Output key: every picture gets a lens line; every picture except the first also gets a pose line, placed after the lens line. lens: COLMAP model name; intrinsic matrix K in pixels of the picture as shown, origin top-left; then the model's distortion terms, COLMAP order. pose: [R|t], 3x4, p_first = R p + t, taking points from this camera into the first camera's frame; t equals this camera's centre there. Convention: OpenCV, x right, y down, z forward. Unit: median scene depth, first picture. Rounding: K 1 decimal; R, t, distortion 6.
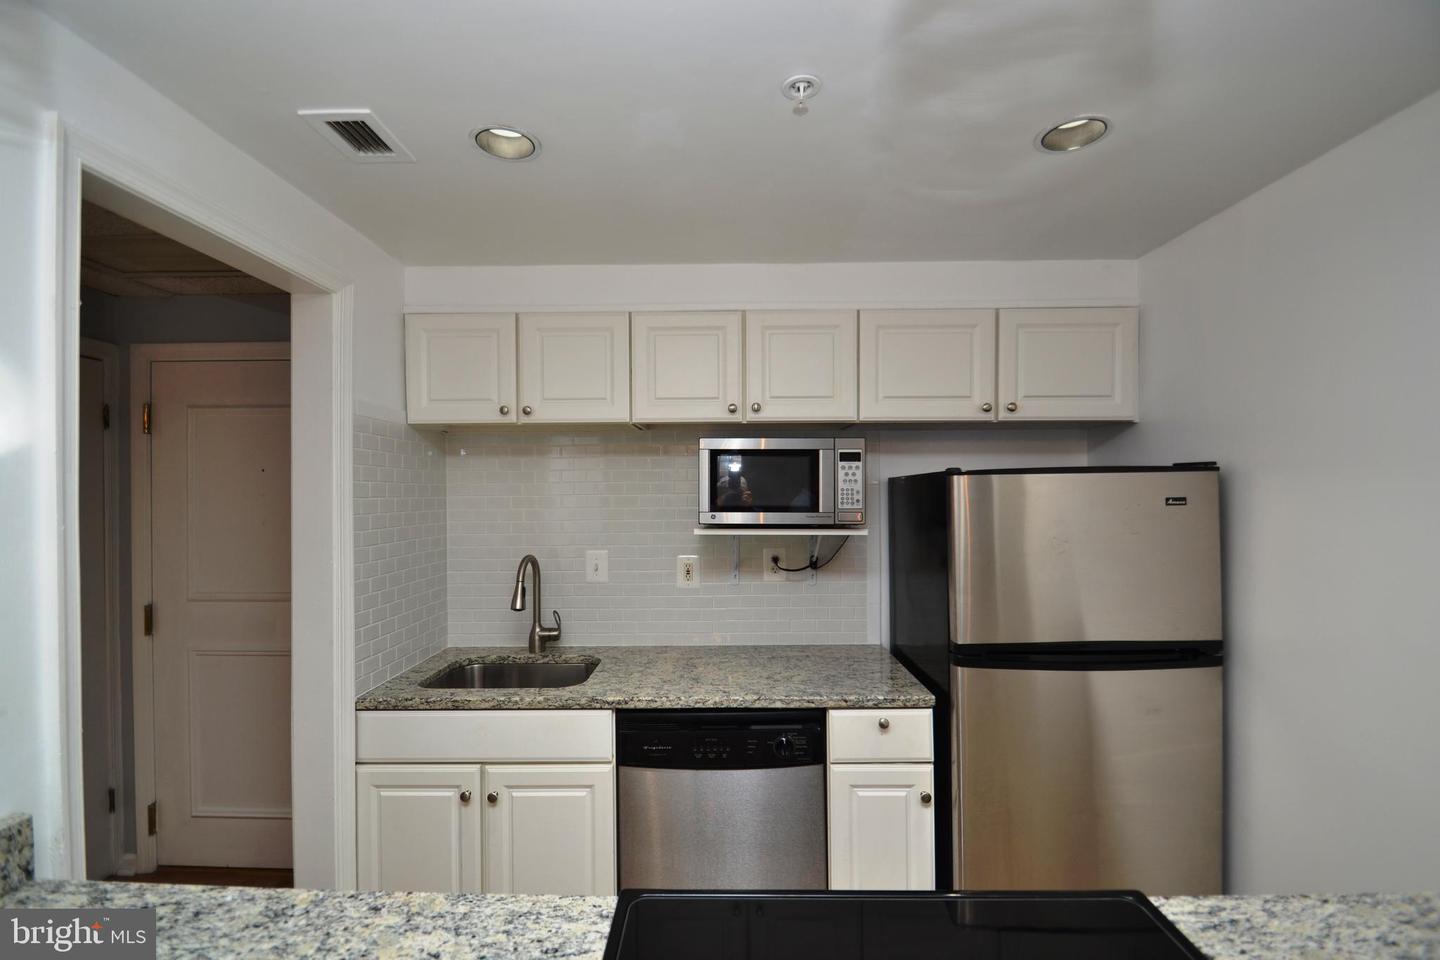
lens RADIAL K [[619.4, 0, 720.0], [0, 619.4, 480.0], [0, 0, 1]] dist [0.001132, 0.000014]
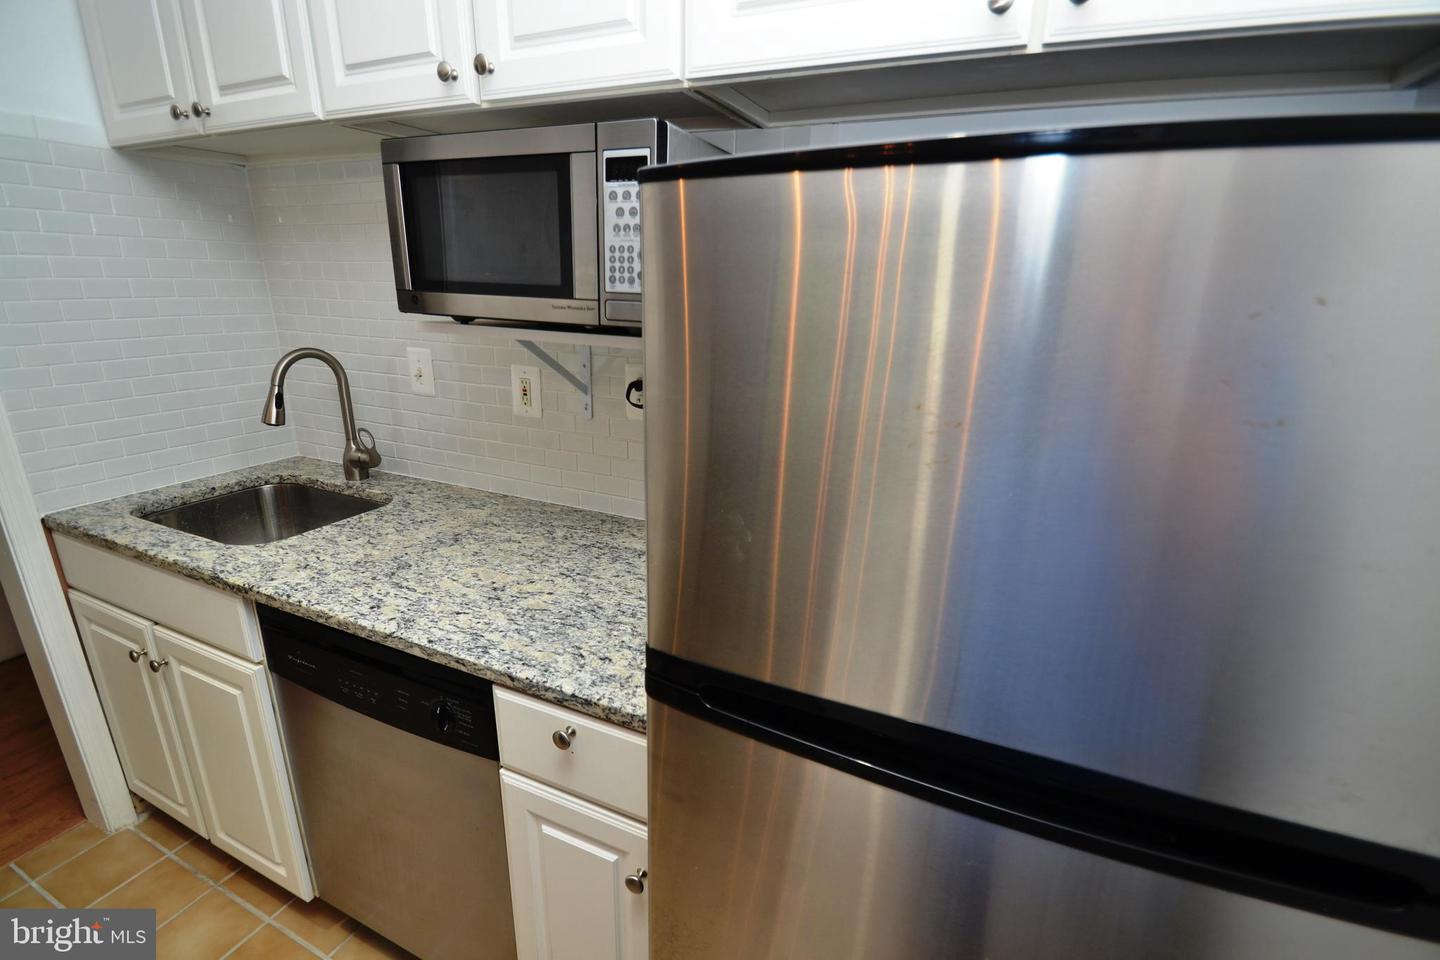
lens RADIAL K [[640.4, 0, 720.0], [0, 640.4, 480.0], [0, 0, 1]] dist [0.001602, 0.000007]
pose [[0.915183, 0.142968, -0.376830, 0.471456], [-0.017374, 0.948096, 0.317510, 0.025848], [0.402665, -0.284032, 0.870165, 0.573070]]
